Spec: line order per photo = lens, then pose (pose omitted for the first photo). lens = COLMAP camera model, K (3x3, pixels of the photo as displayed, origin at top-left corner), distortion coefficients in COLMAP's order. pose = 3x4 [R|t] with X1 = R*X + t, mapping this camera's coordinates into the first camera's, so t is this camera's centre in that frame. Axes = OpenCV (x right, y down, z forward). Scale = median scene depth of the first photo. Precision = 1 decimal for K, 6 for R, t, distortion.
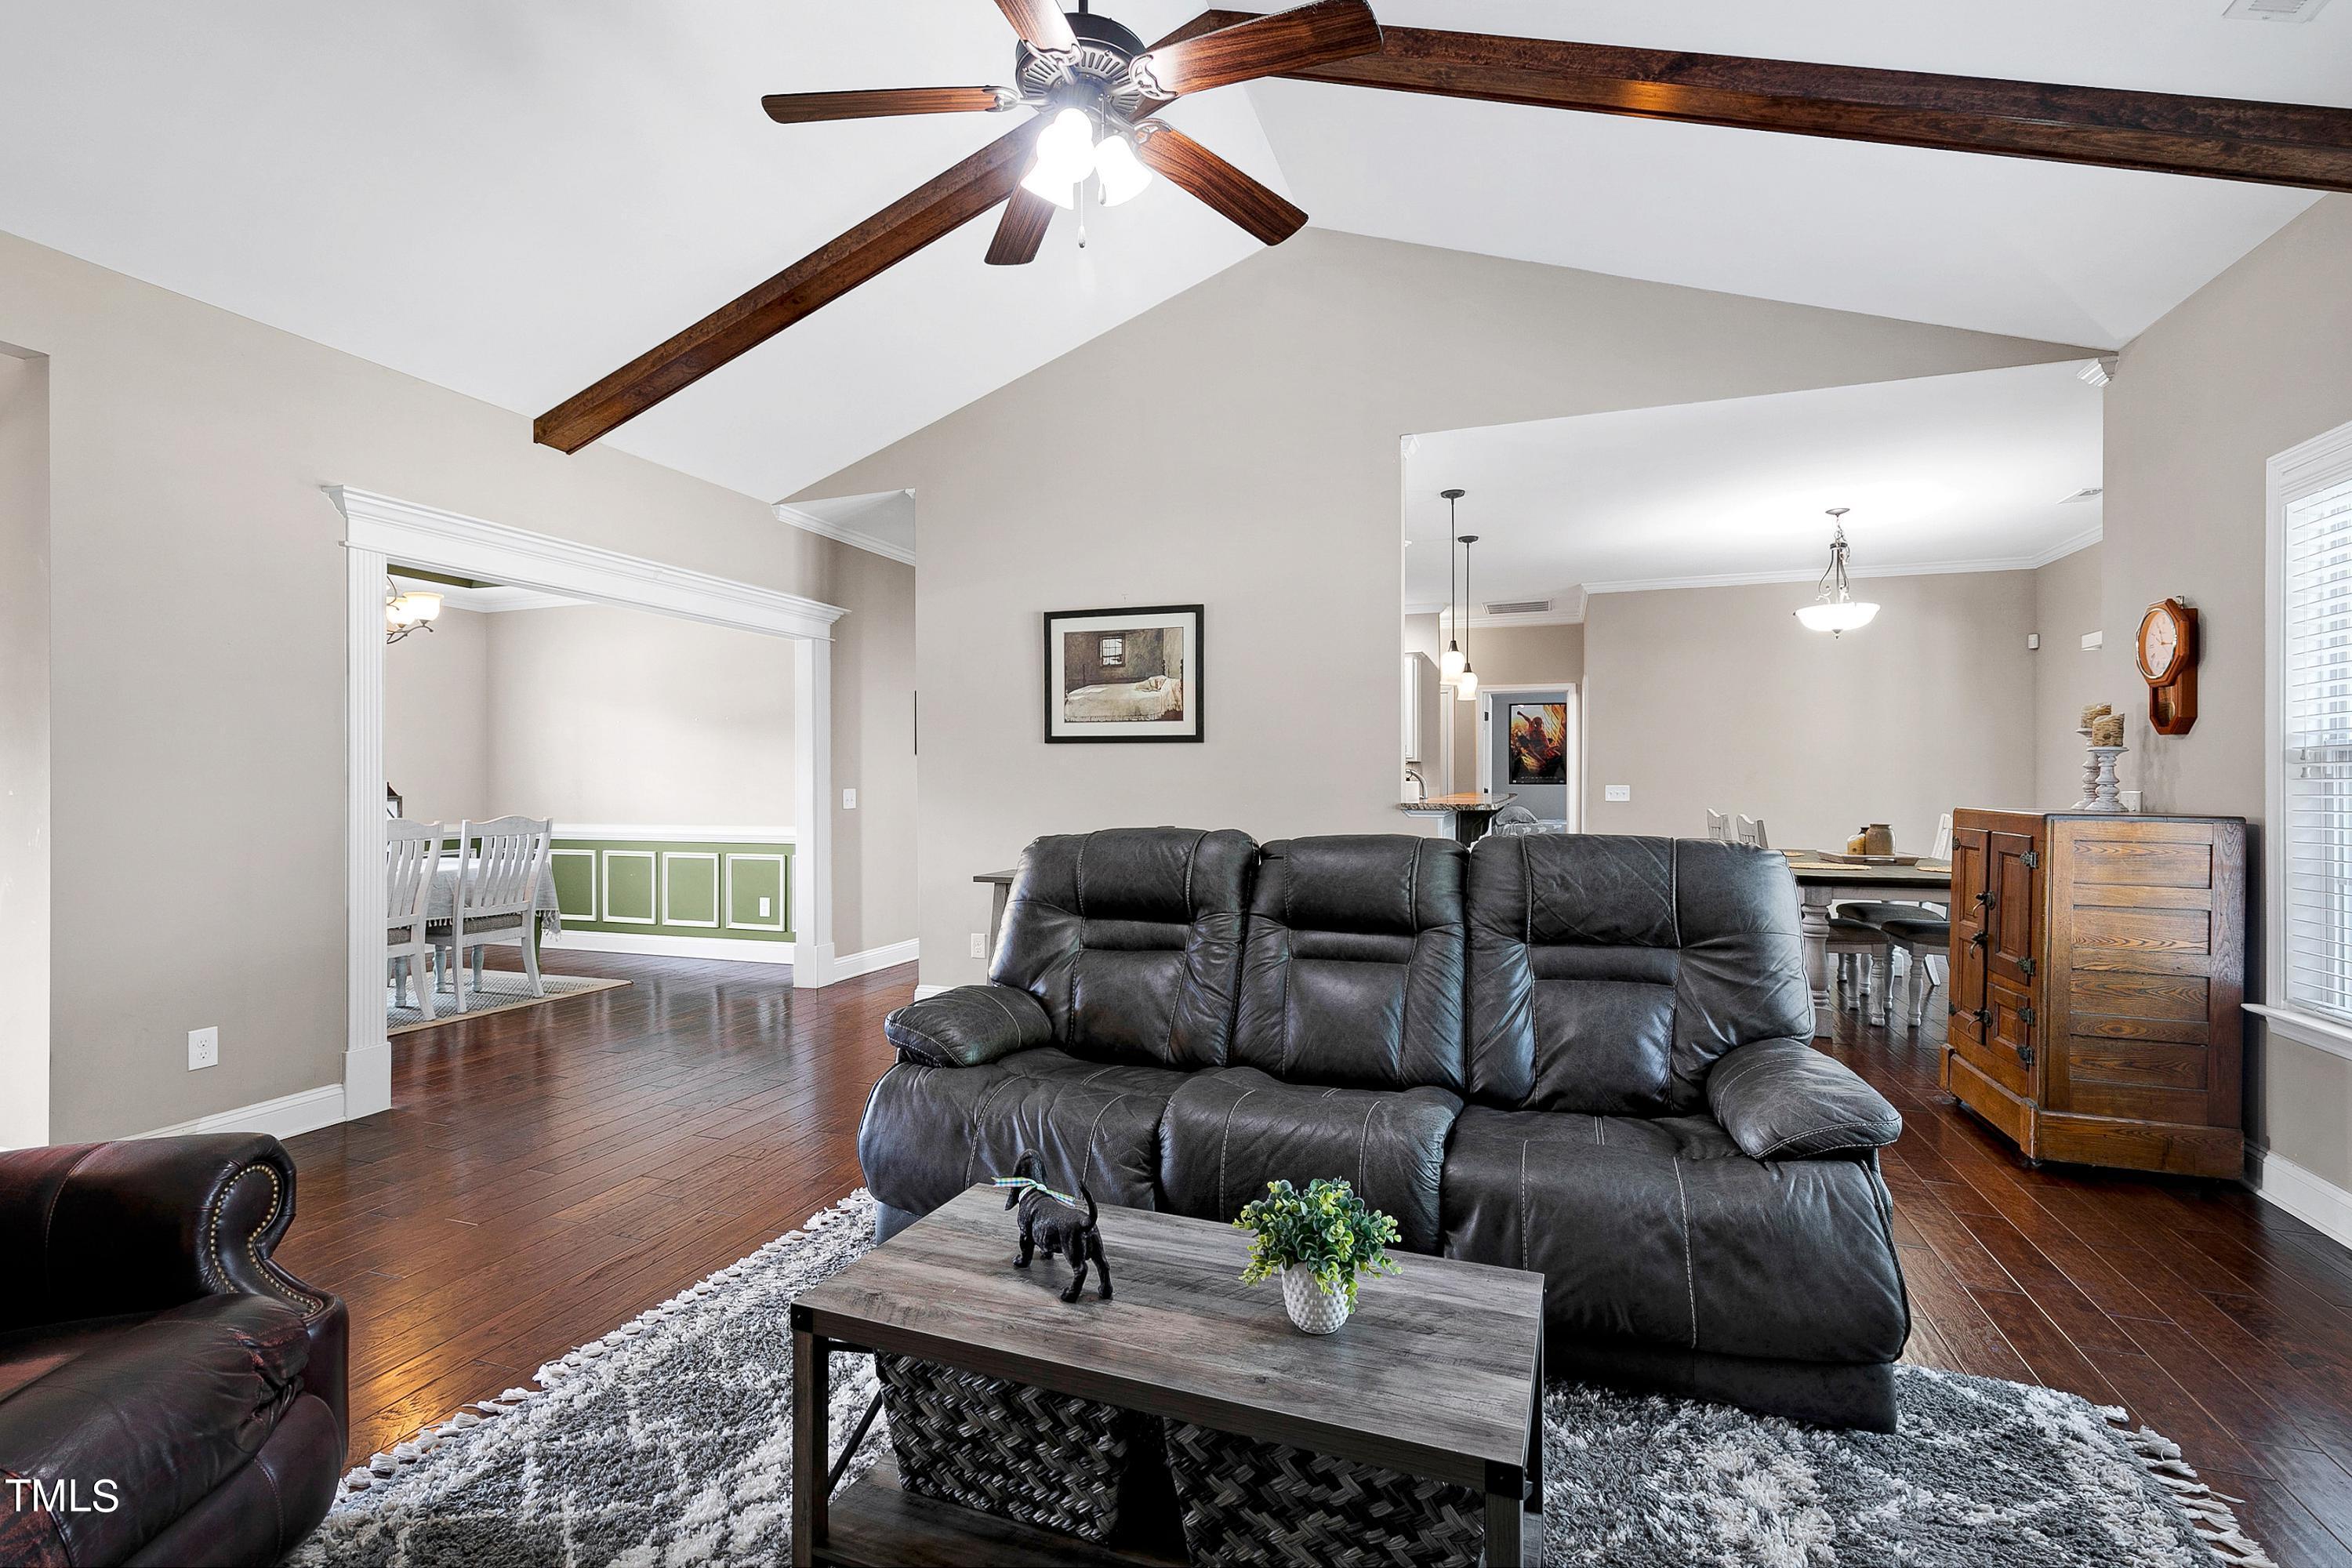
lens RADIAL K [[1081.7, 0, 1168.0], [0, 1081.7, 777.4], [0, 0, 1]] dist [0.008380, 0.000471]
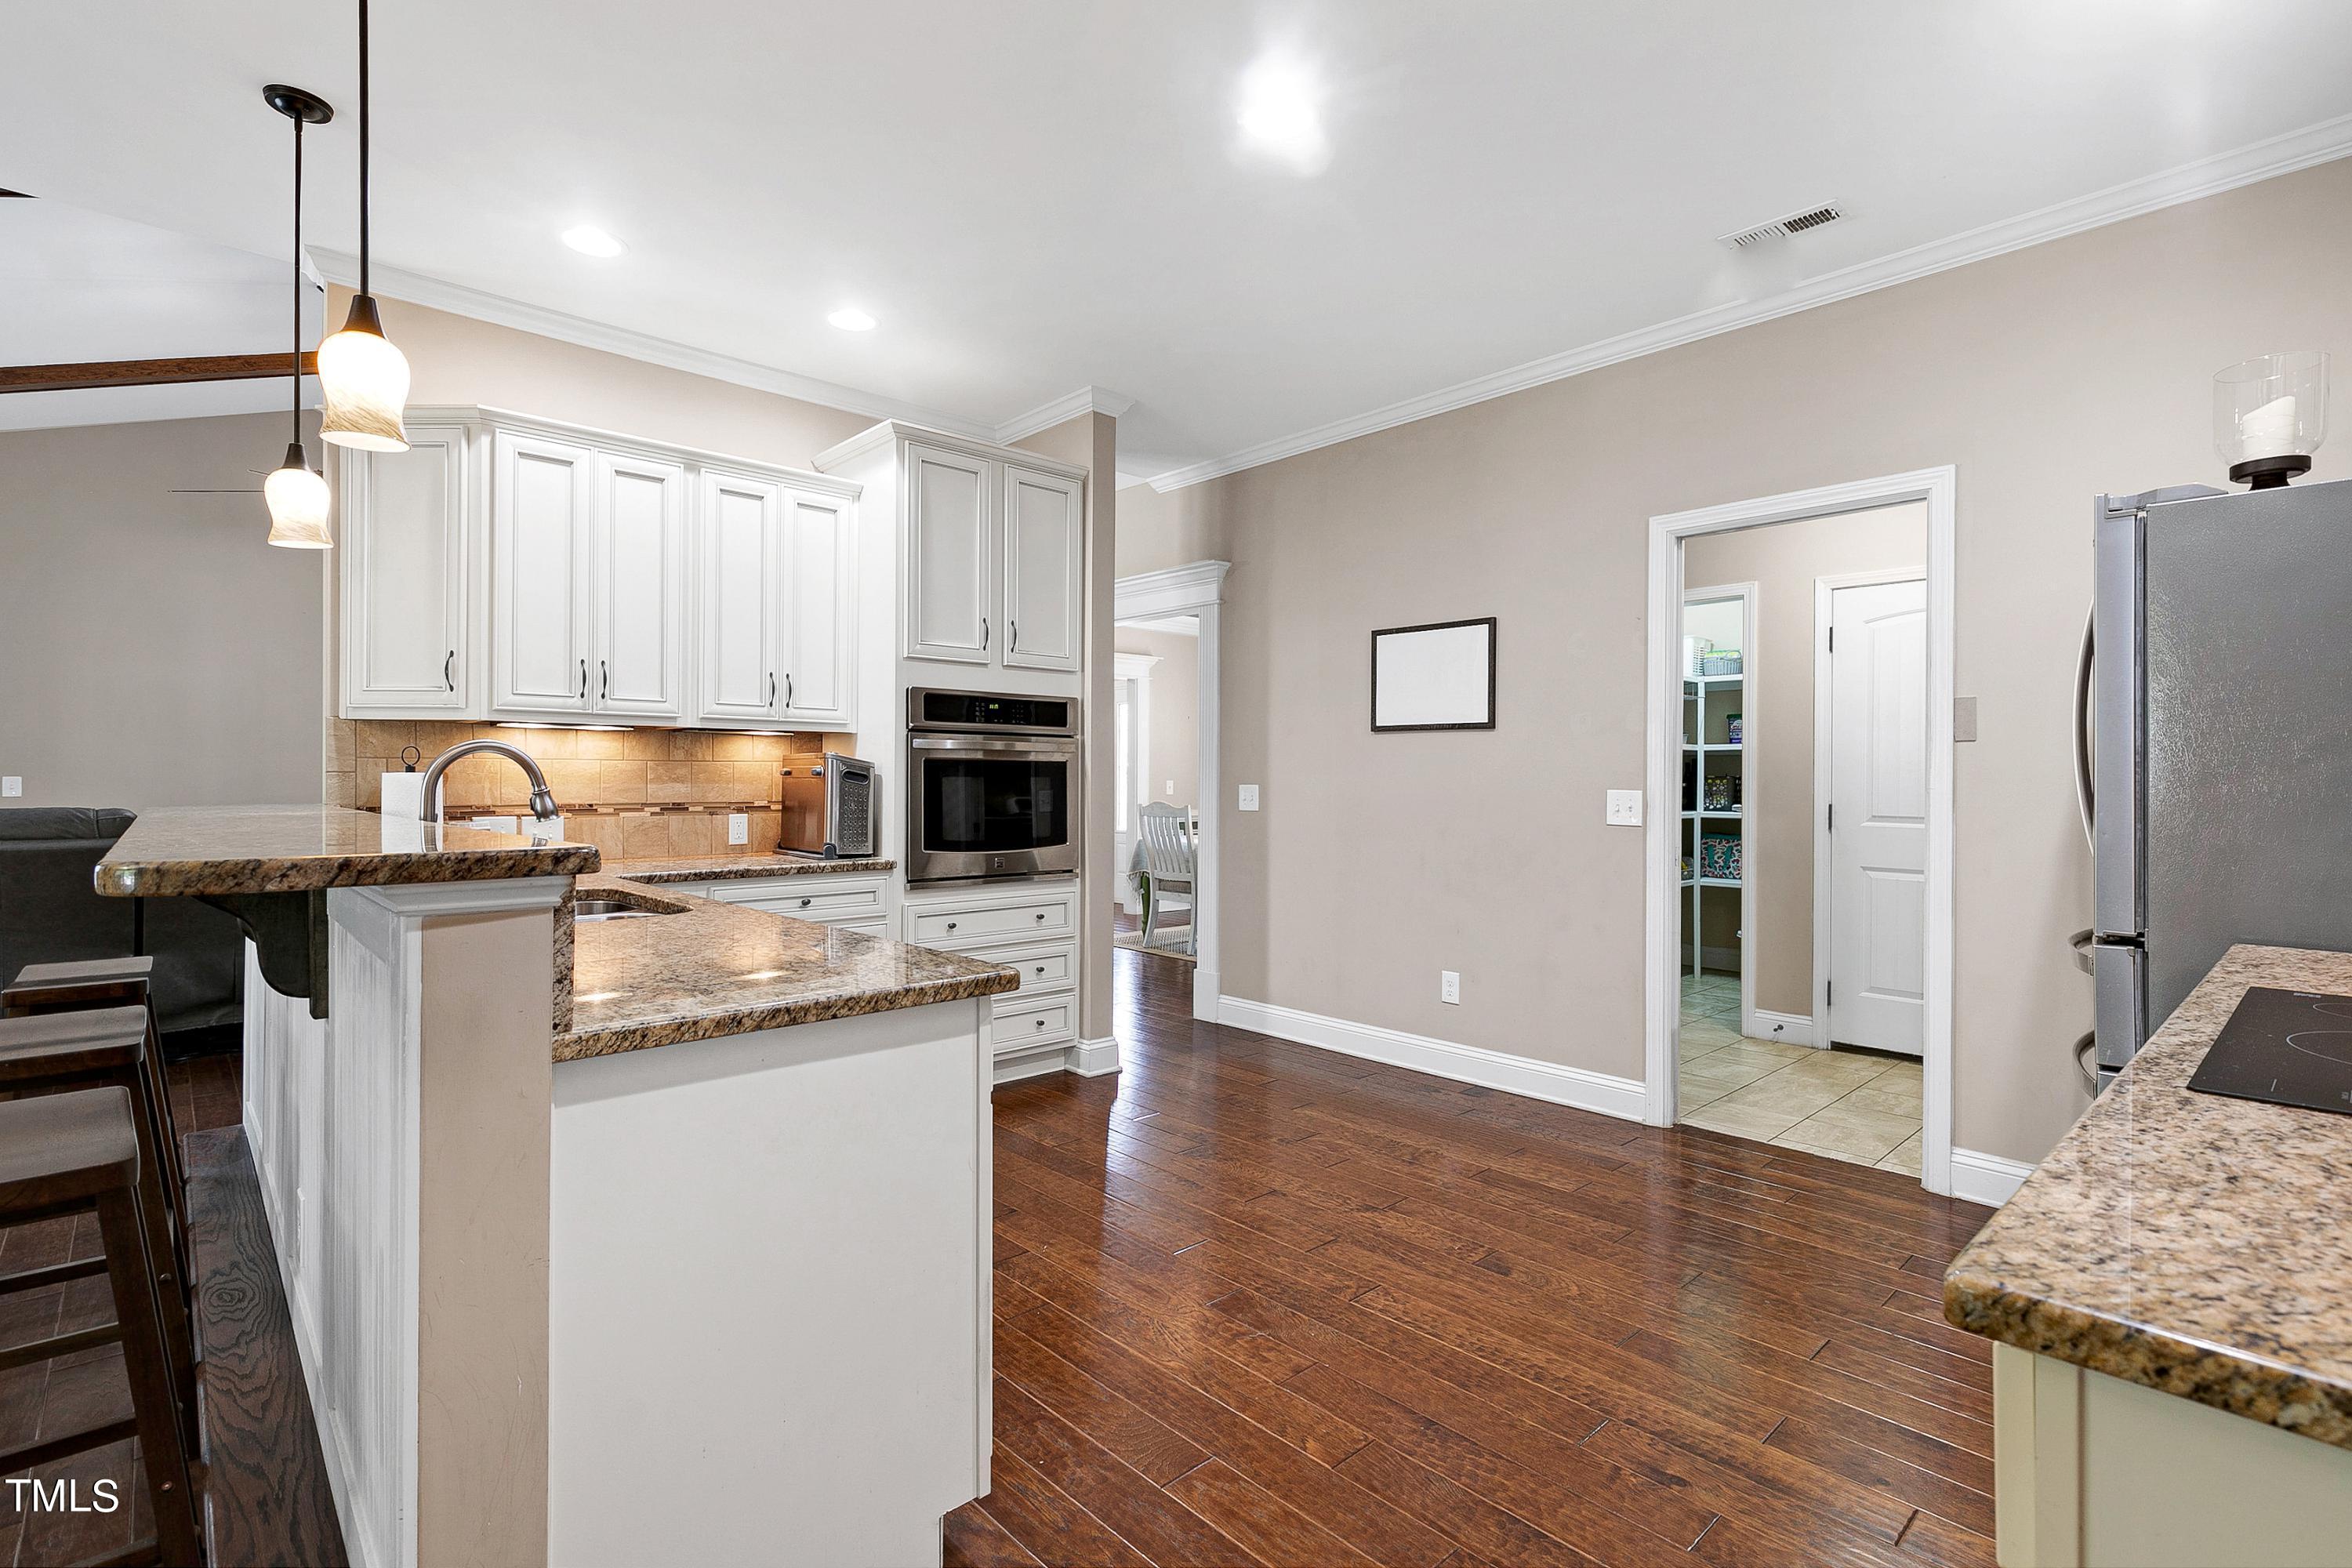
lens RADIAL K [[1081.7, 0, 1168.0], [0, 1081.7, 777.4], [0, 0, 1]] dist [0.008380, 0.000471]
pose [[-0.469746, 0.000476, -0.882801, 0.507393], [0.001265, 0.999999, -0.000134, 0.005504], [0.882800, -0.001180, -0.469747, 1.587215]]
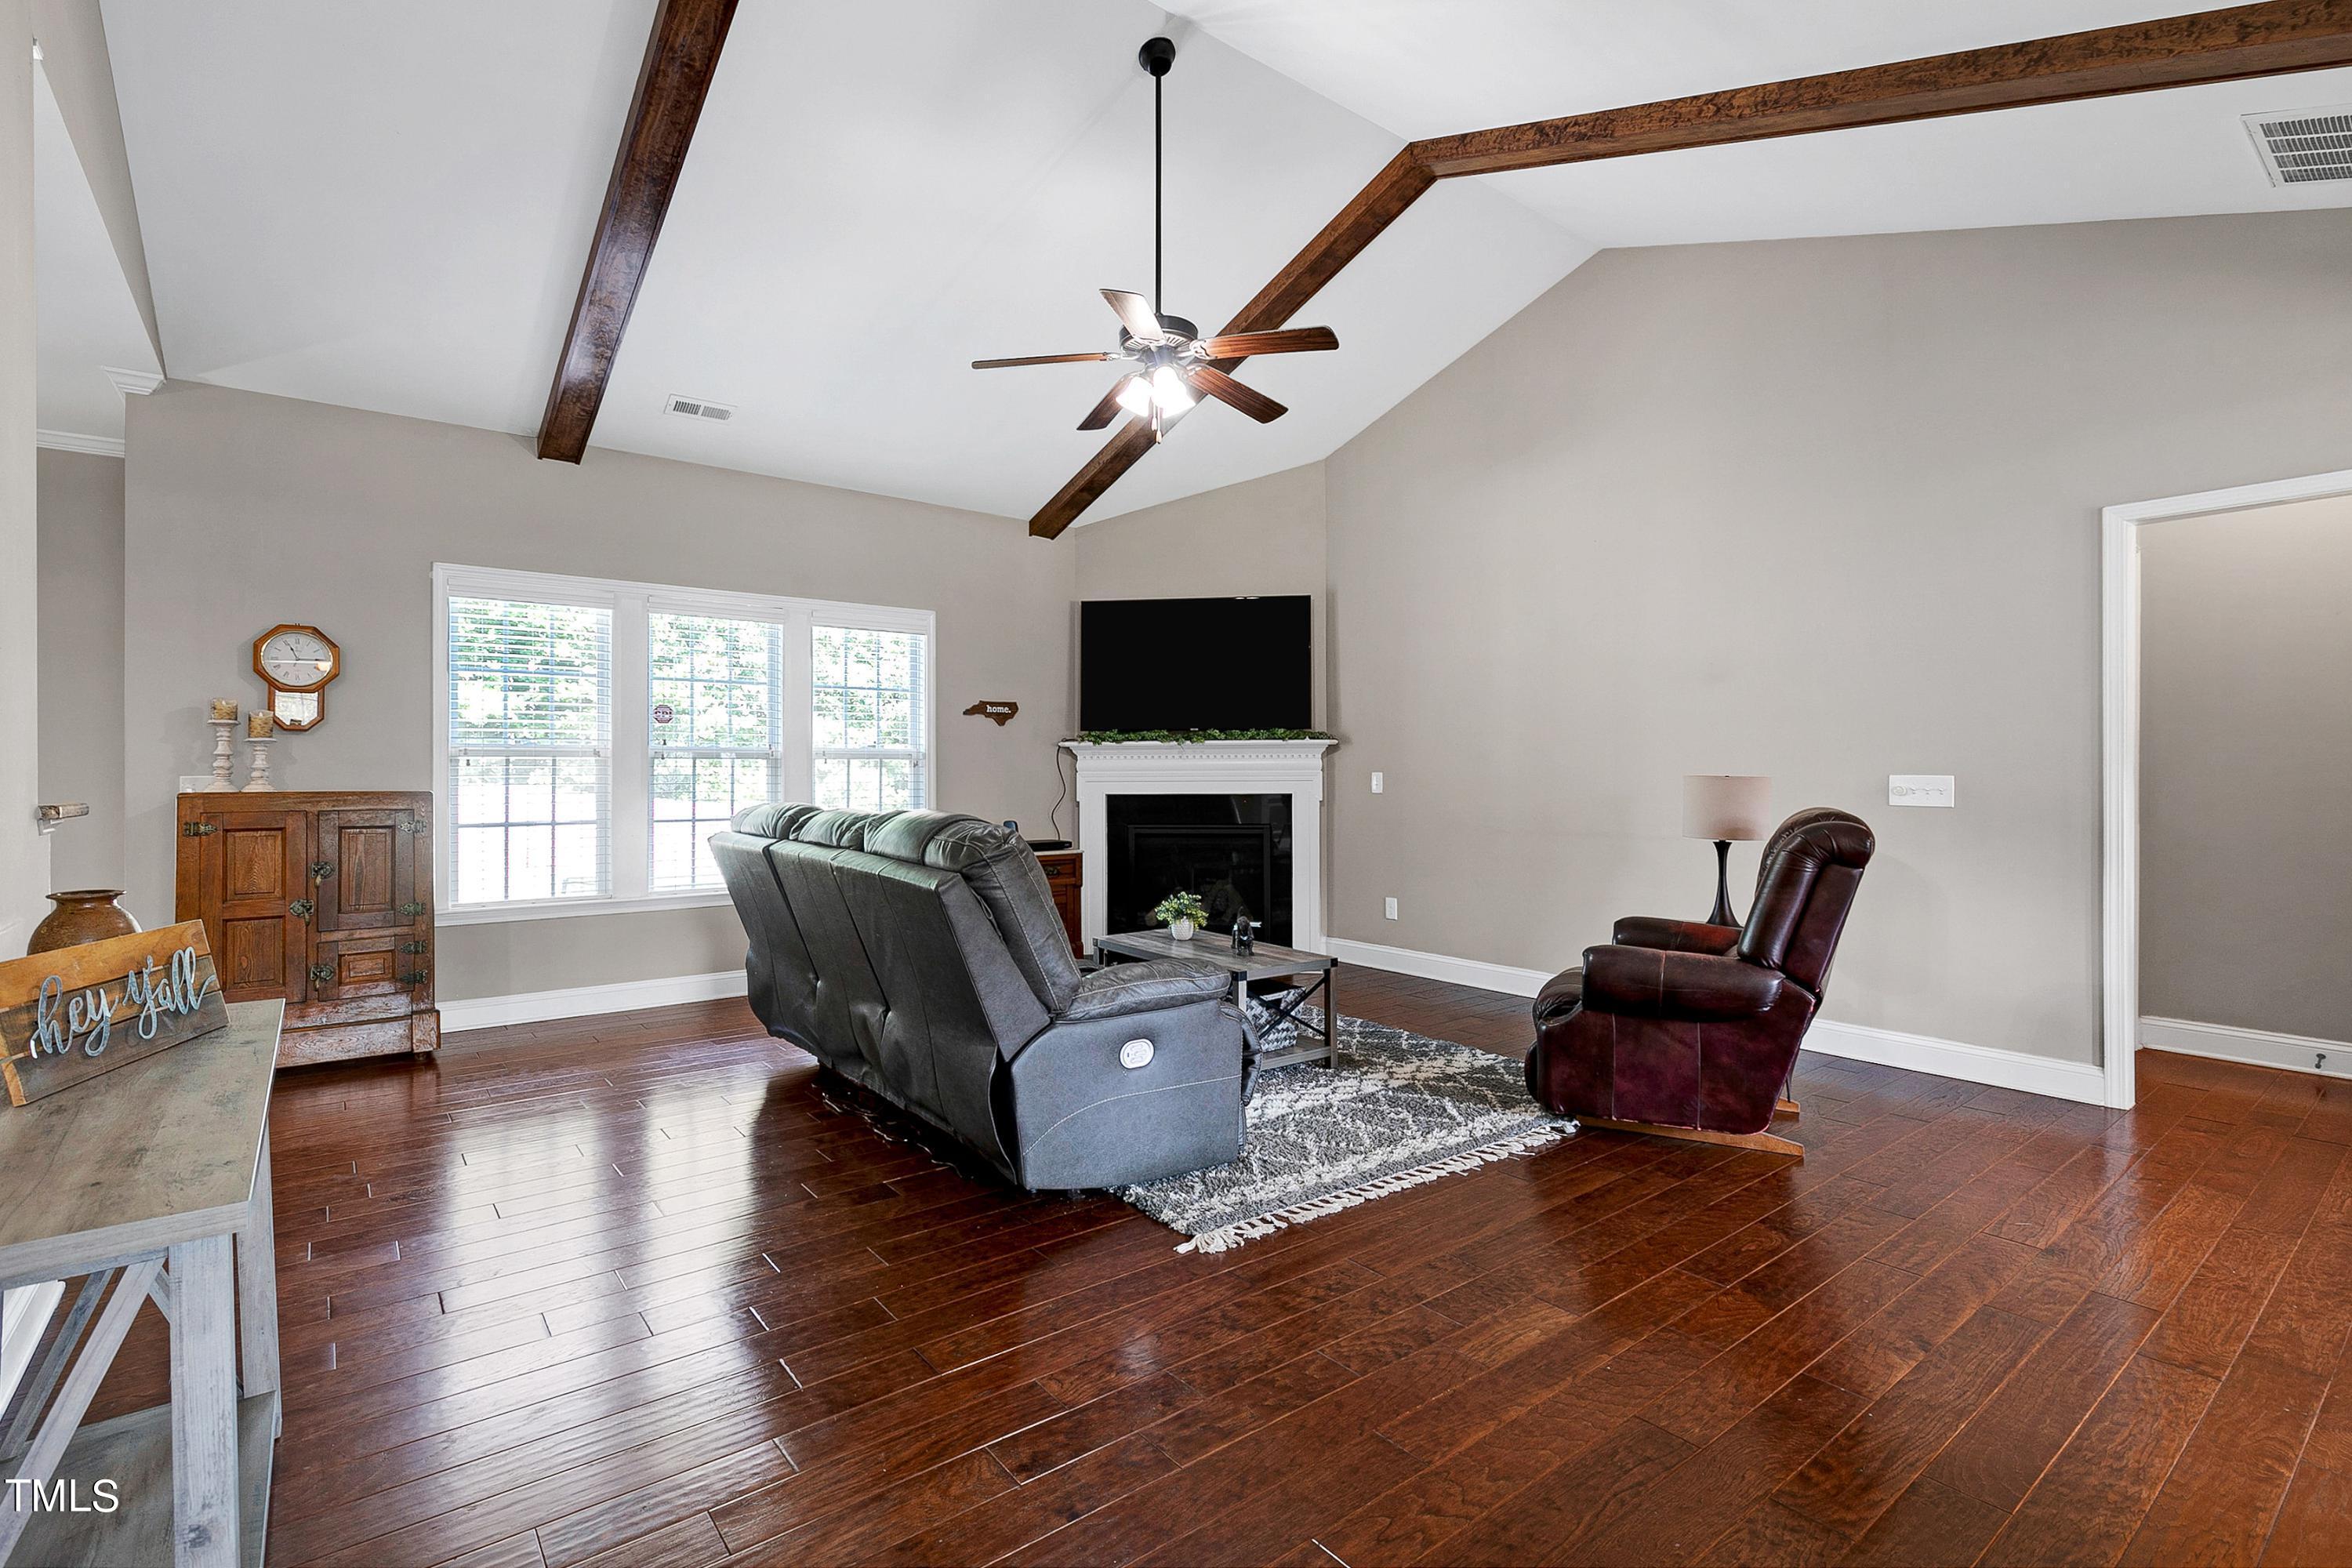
lens RADIAL K [[1081.7, 0, 1168.0], [0, 1081.7, 777.4], [0, 0, 1]] dist [0.008380, 0.000471]
pose [[-0.844822, 0.000162, 0.535047, -0.409472], [0.000128, 1.000000, -0.000101, 0.008669], [-0.535047, -0.000017, -0.844822, 1.003961]]
